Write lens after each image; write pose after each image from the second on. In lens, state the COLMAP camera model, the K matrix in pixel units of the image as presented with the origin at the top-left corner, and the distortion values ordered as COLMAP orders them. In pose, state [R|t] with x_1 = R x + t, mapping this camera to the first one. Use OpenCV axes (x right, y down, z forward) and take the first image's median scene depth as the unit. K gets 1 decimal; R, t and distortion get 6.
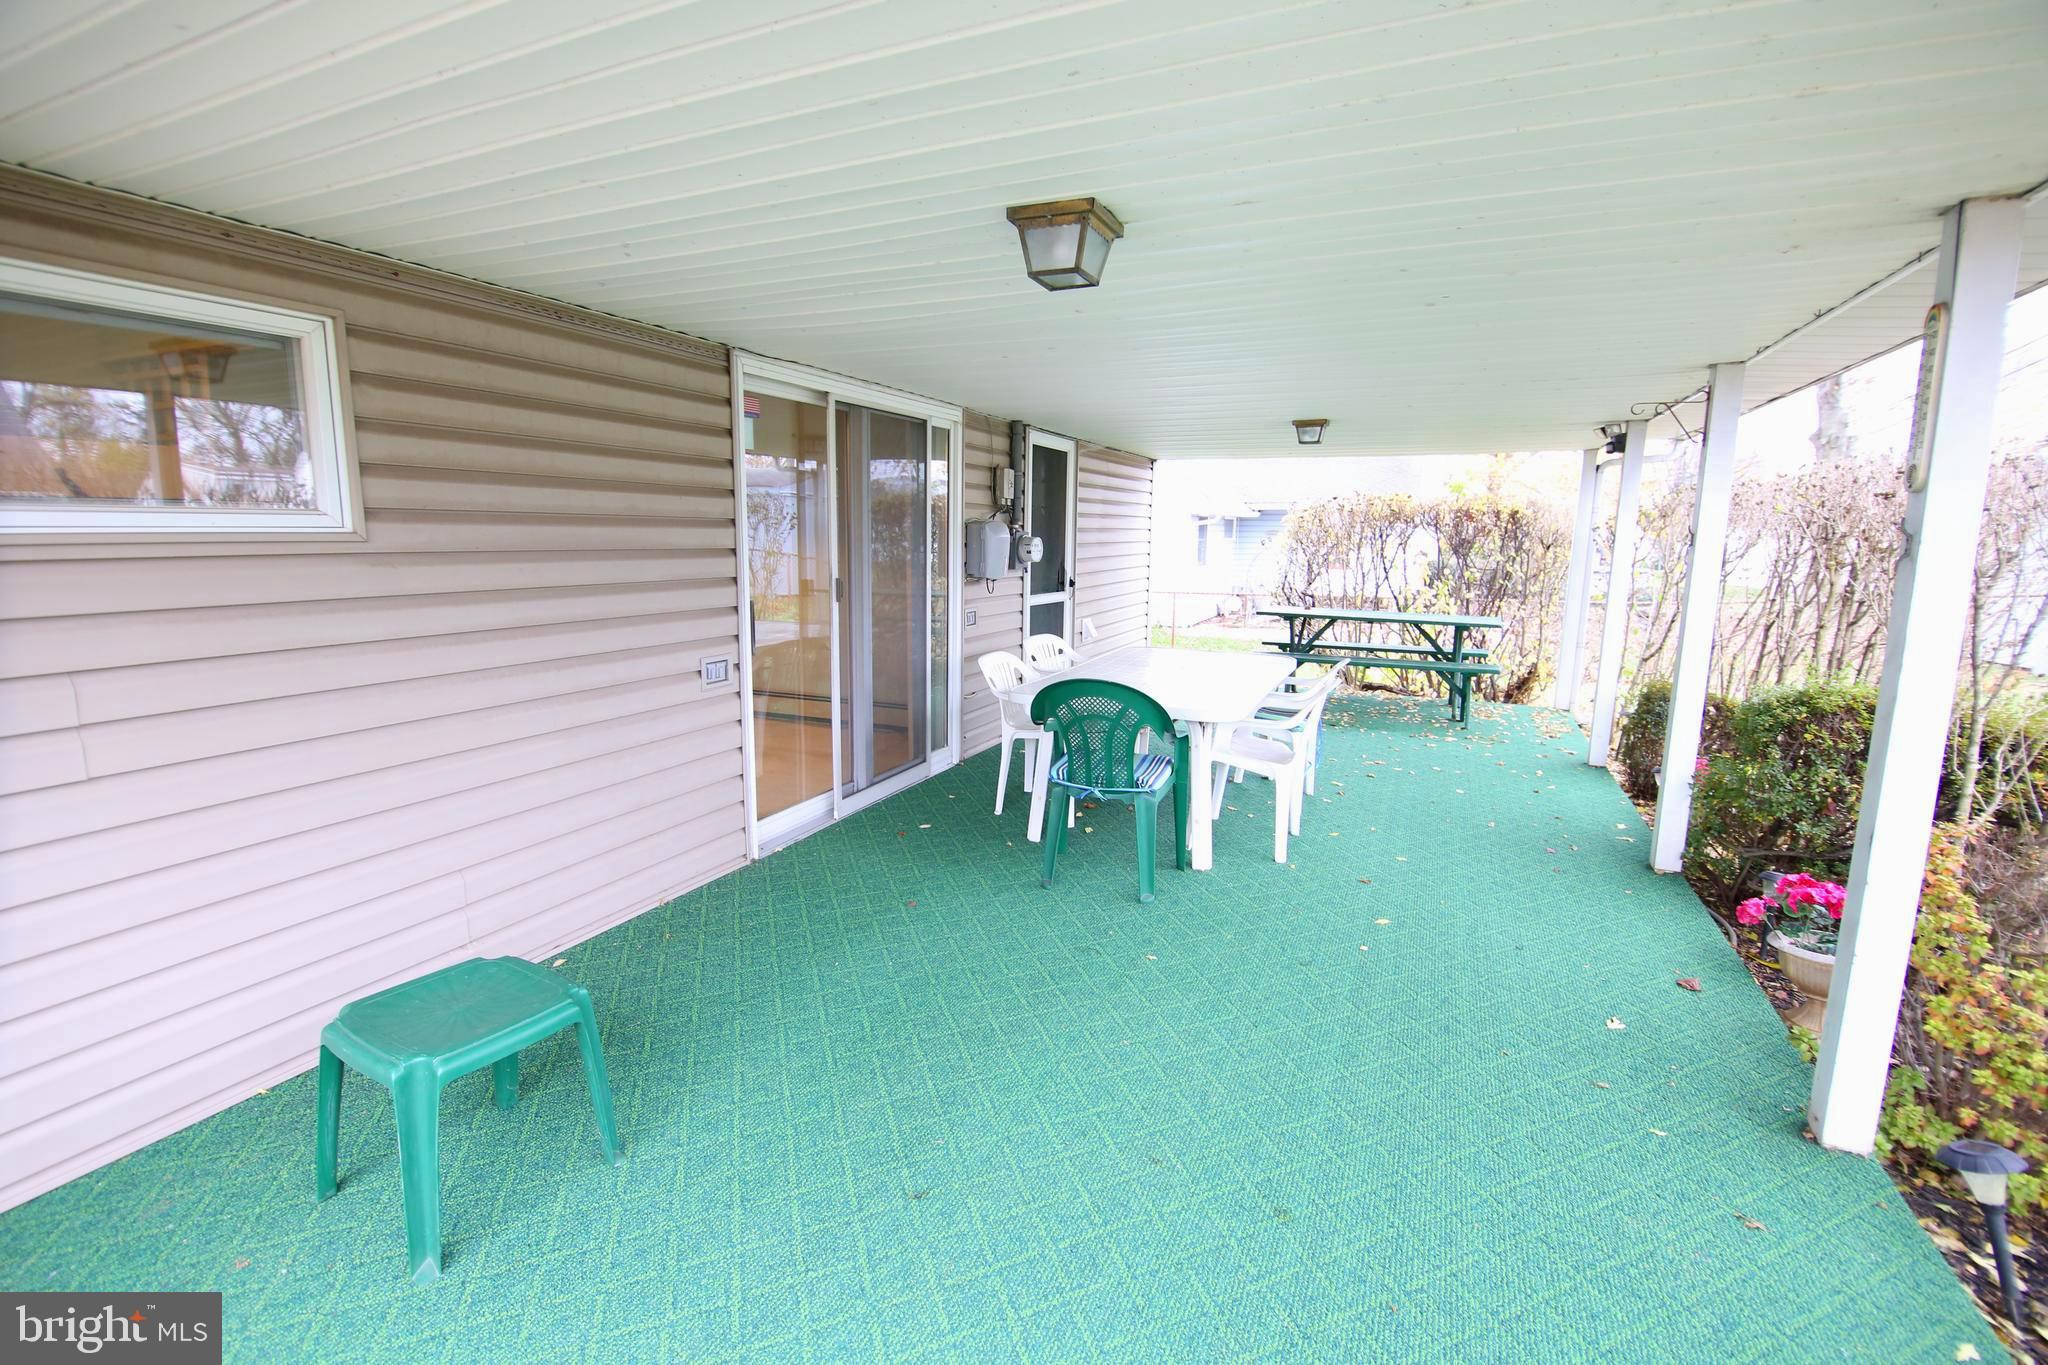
lens RADIAL K [[911.0, 0, 1022.8], [0, 911.0, 677.3], [0, 0, 1]] dist [-0.000229, -0.011665]
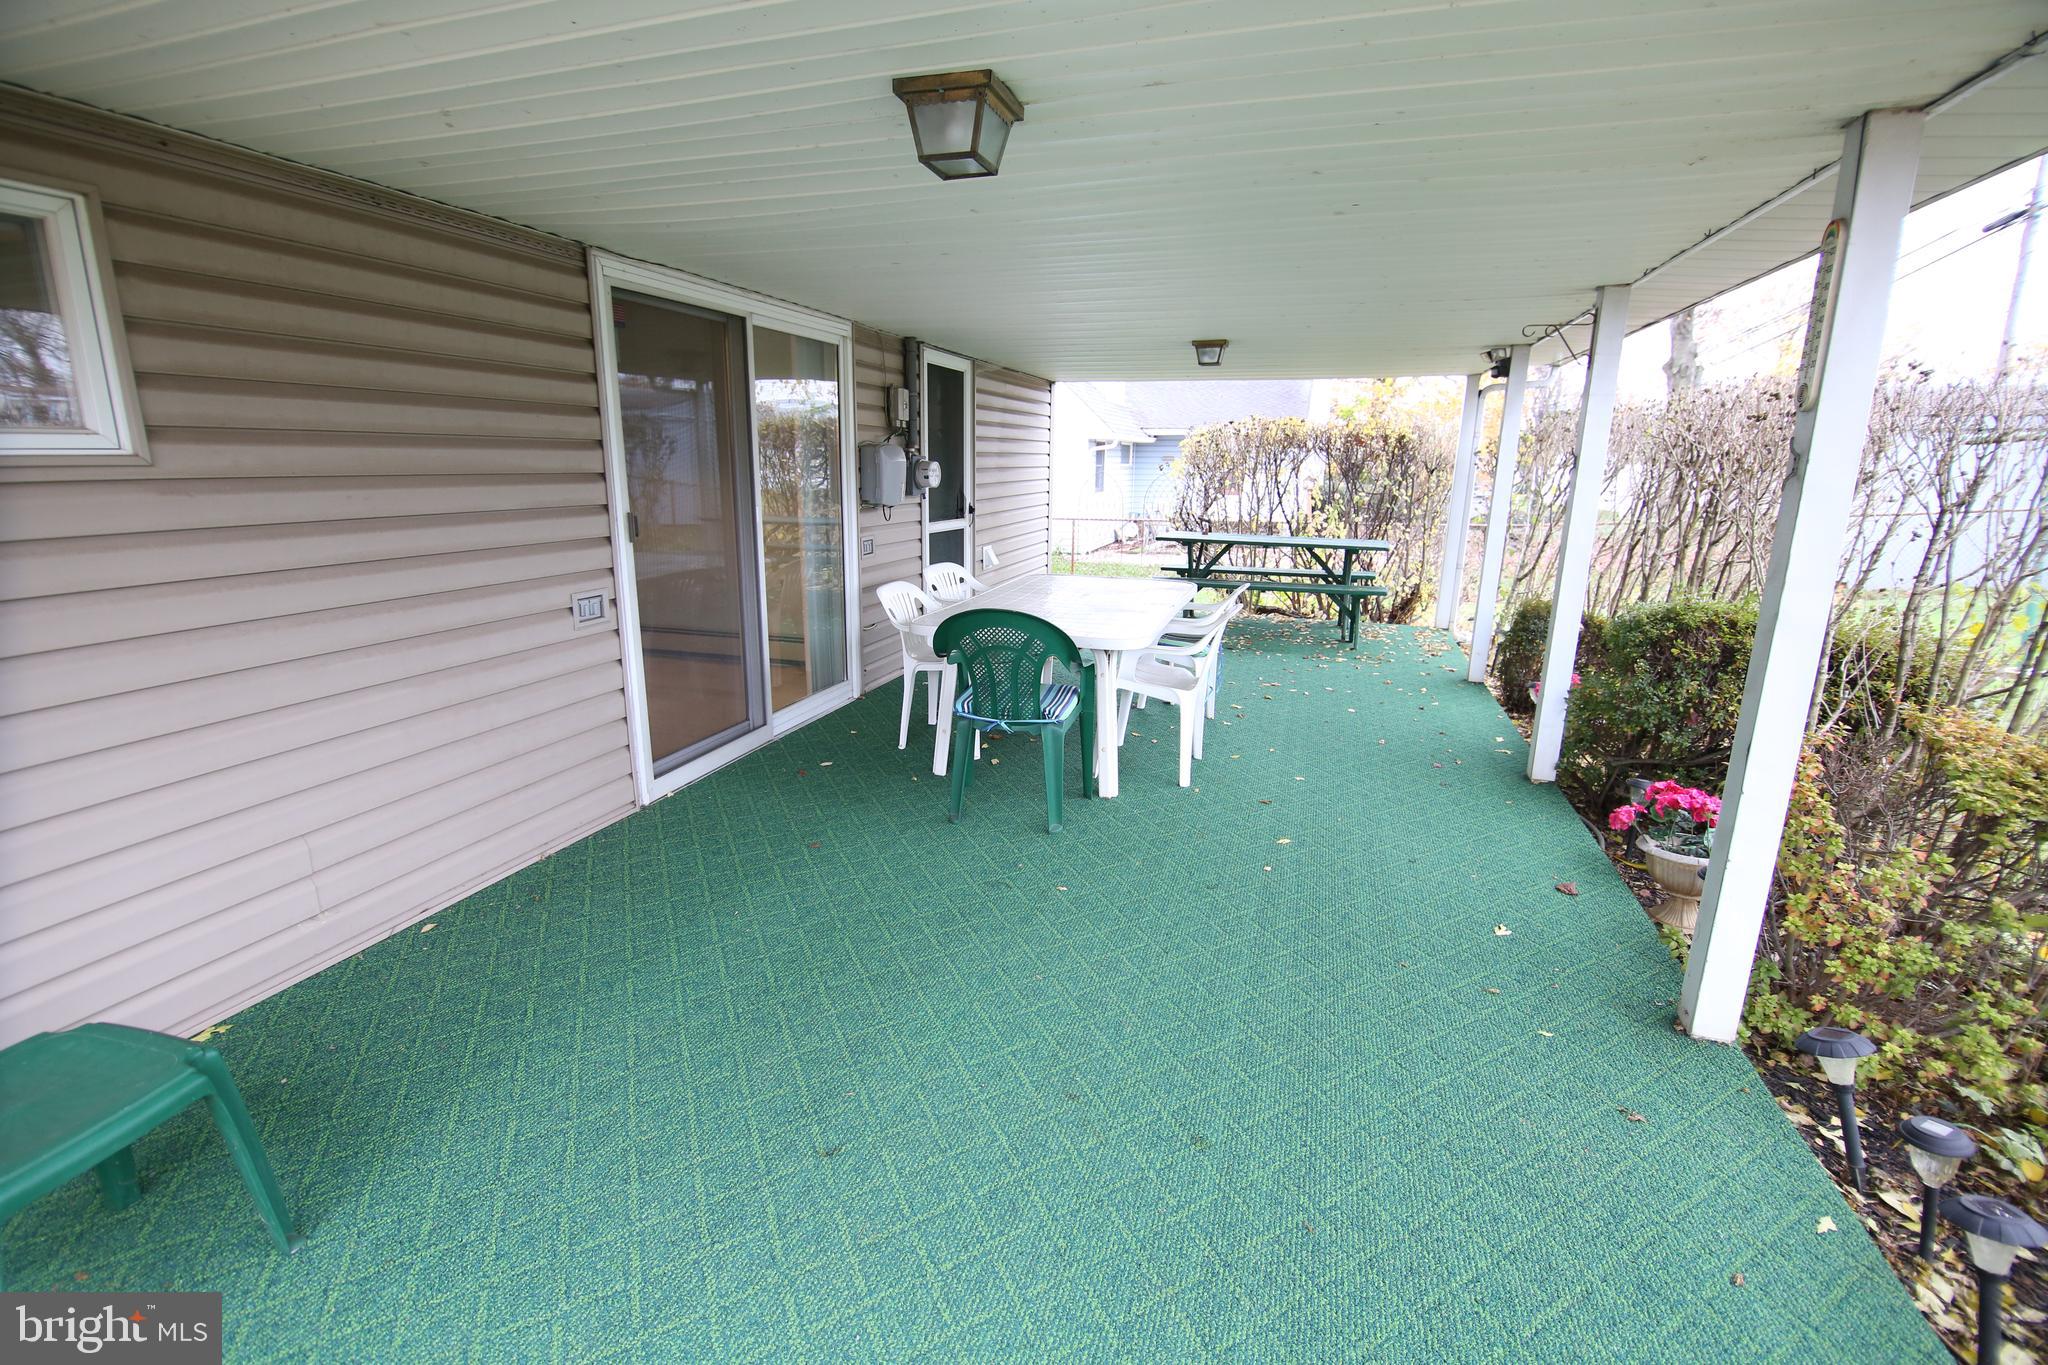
lens RADIAL K [[911.0, 0, 1022.8], [0, 911.0, 677.3], [0, 0, 1]] dist [-0.000229, -0.011665]
pose [[0.993935, -0.026445, 0.106740, -0.001016], [0.017998, 0.996685, 0.079345, -0.002234], [-0.108485, -0.076942, 0.991116, 0.040478]]
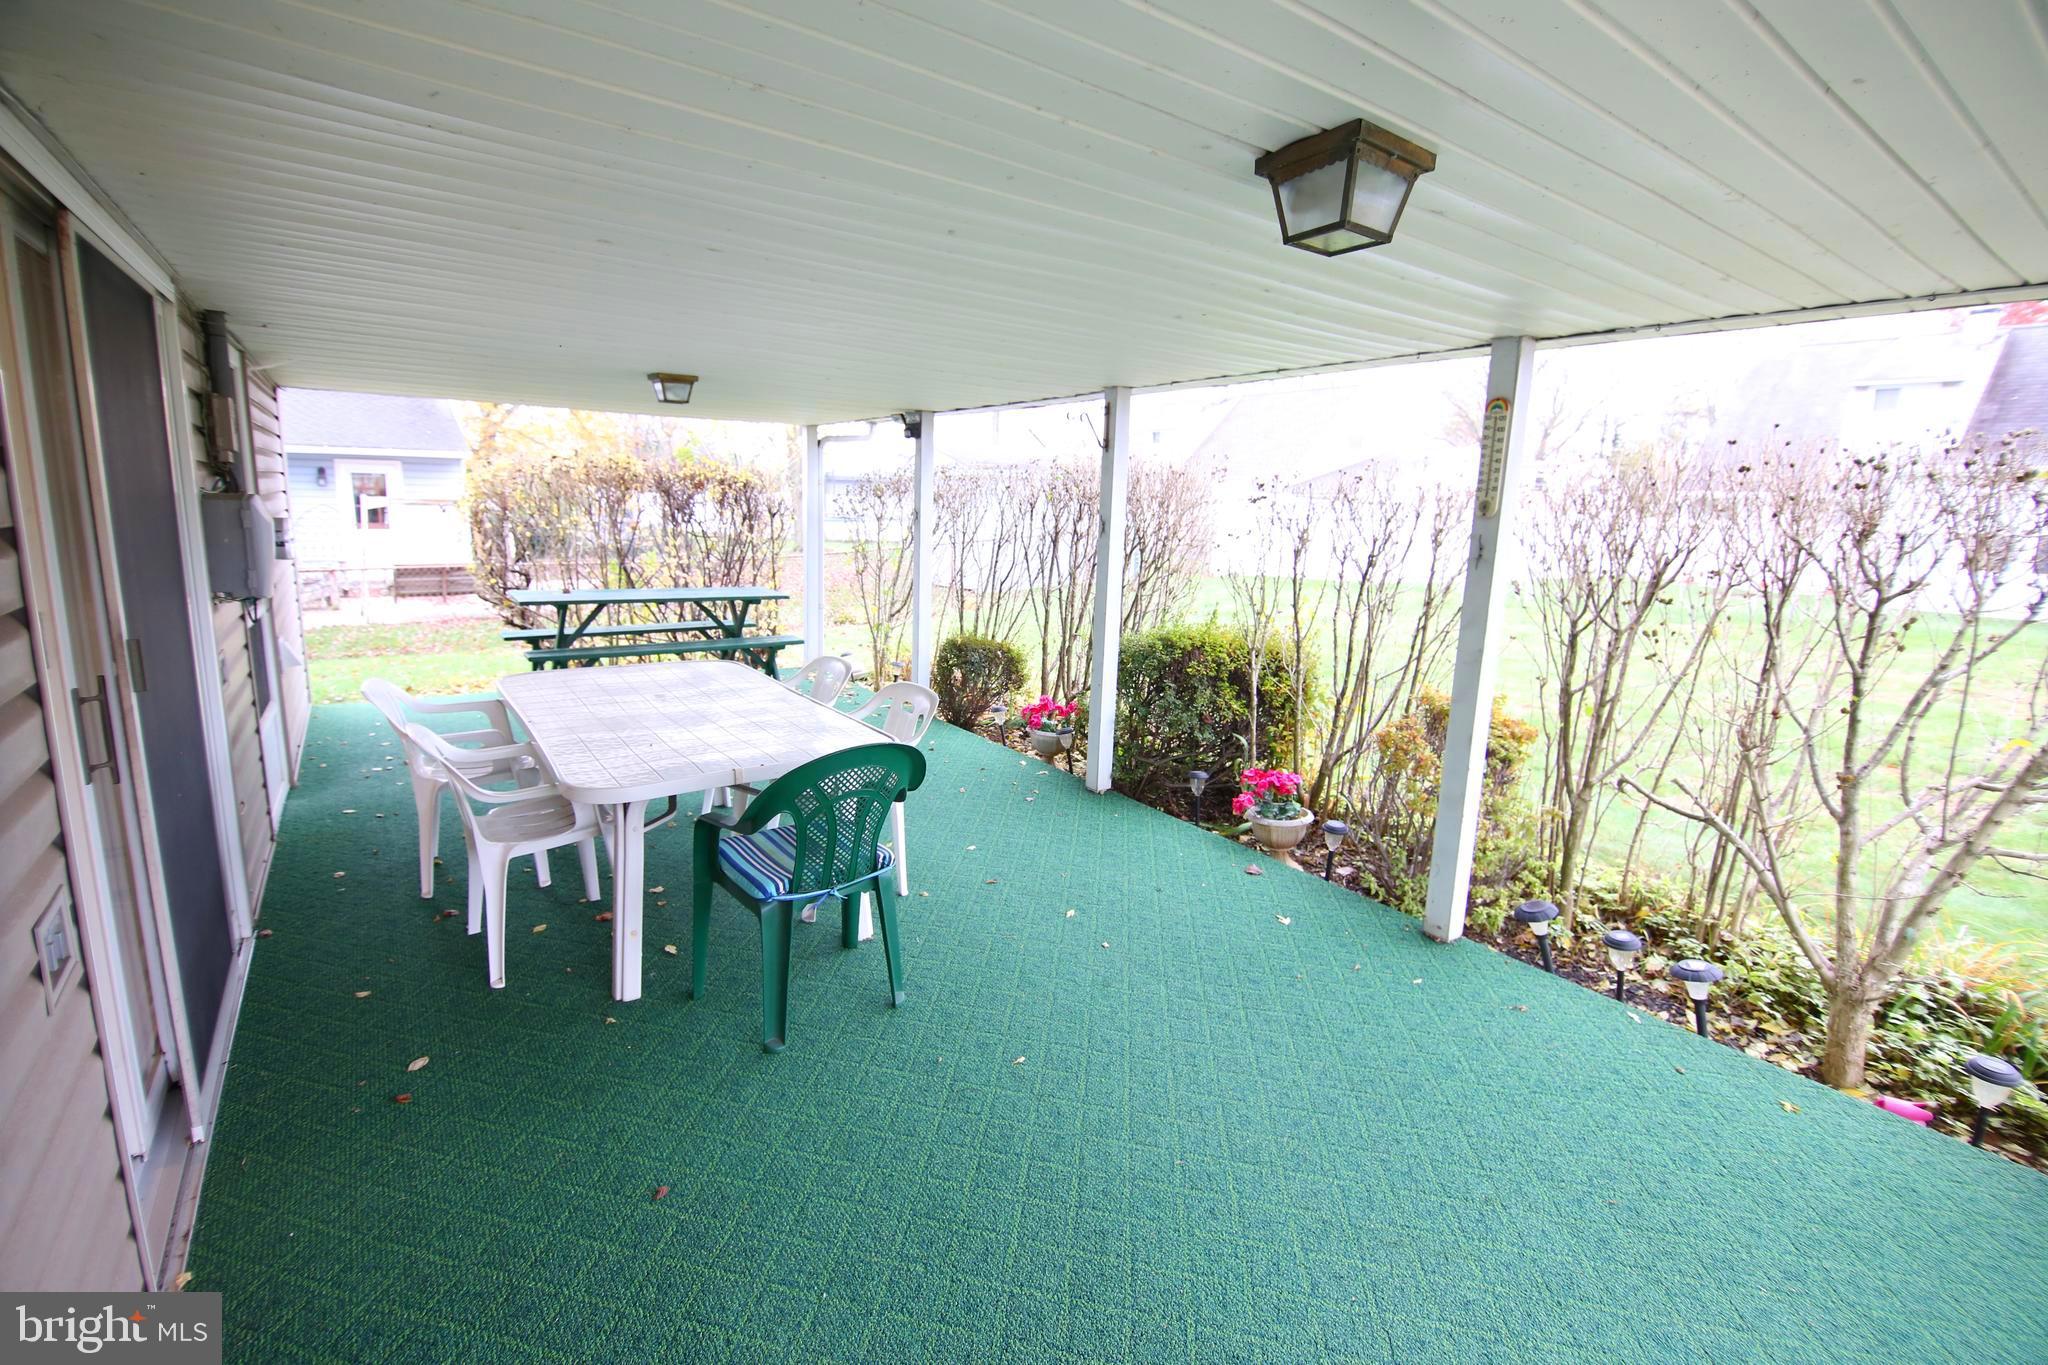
lens RADIAL K [[899.3, 0, 1126.0], [0, 899.3, 674.8], [0, 0, 1]] dist [-0.000464, -0.011122]
pose [[0.504883, -0.155654, 0.849038, -0.542748], [0.115280, 0.986955, 0.112387, -0.141294], [-0.855455, 0.041135, 0.516240, 0.588223]]
